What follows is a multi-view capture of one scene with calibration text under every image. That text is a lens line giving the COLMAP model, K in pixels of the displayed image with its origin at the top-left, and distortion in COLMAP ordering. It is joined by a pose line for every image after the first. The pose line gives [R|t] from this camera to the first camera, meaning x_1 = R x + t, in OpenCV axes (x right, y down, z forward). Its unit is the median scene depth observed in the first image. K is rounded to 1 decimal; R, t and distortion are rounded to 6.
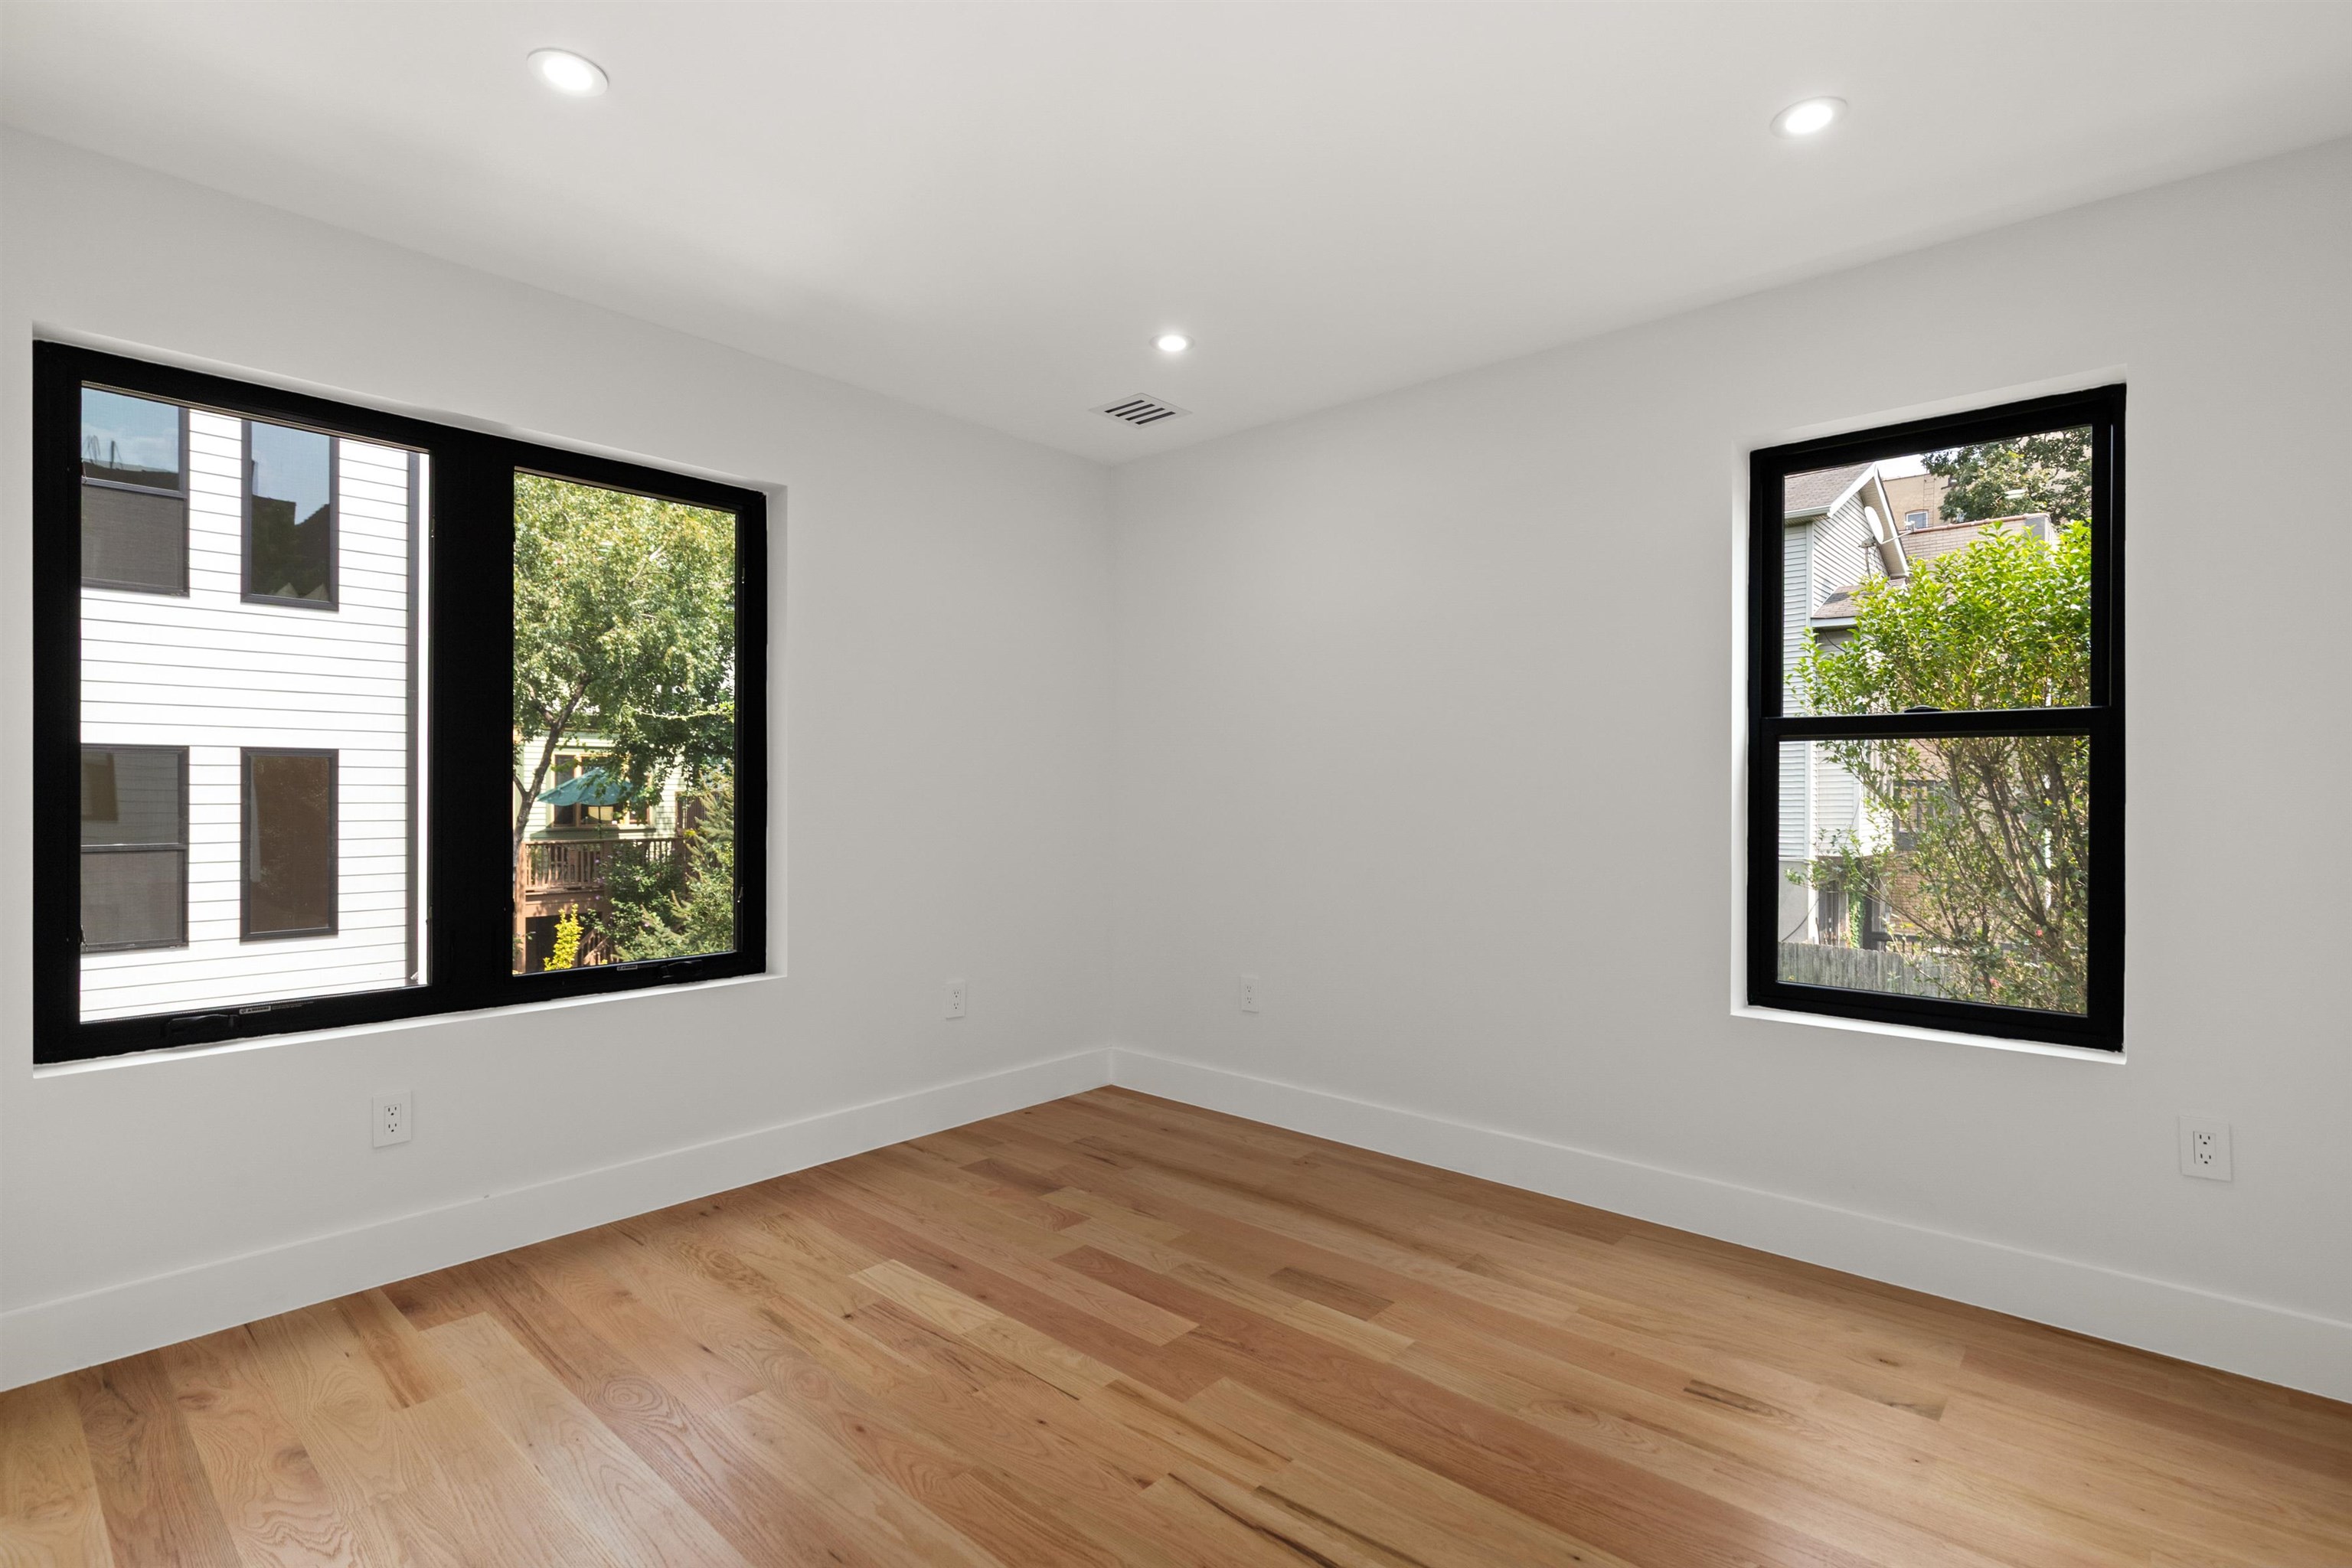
lens RADIAL K [[1085.7, 0, 1170.3], [0, 1085.7, 781.7], [0, 0, 1]] dist [-0.000522, -0.001117]
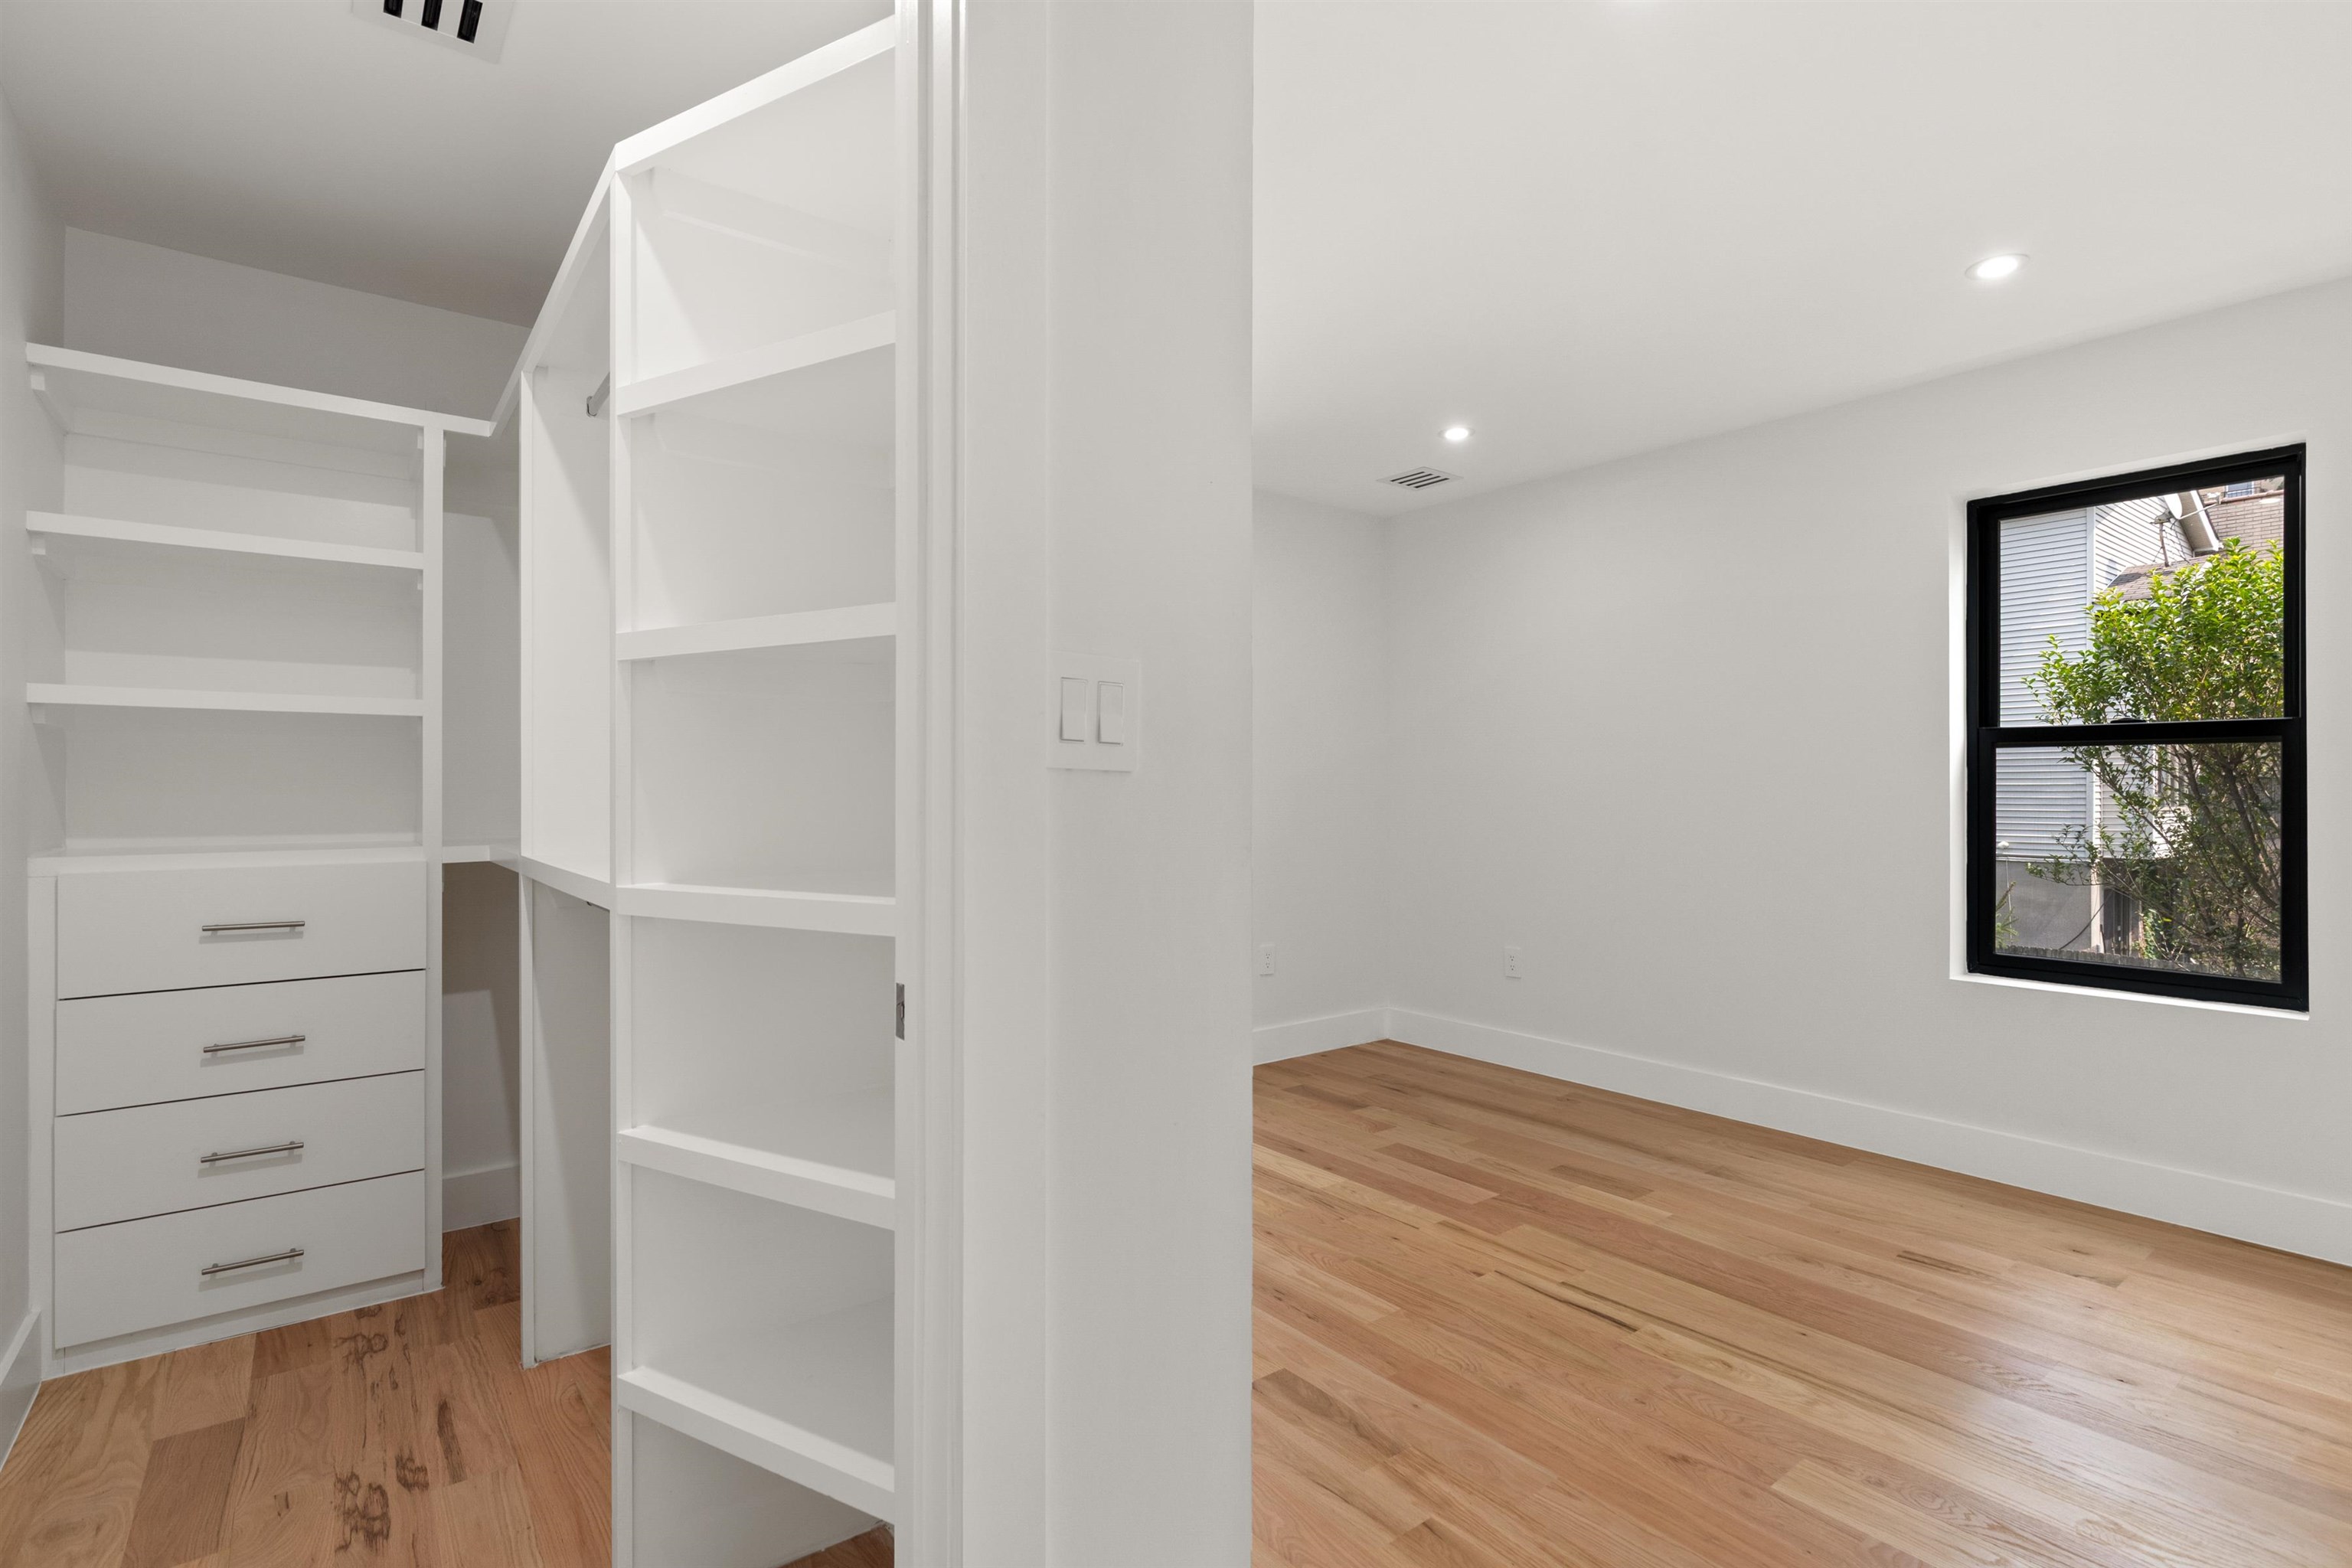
lens RADIAL K [[1085.7, 0, 1181.1], [0, 1085.7, 779.1], [0, 0, 1]] dist [-0.000522, -0.001117]
pose [[0.984470, -0.004130, -0.175502, -0.110377], [0.003905, 0.999991, -0.001631, -0.005676], [0.175507, 0.000920, 0.984478, -0.341219]]
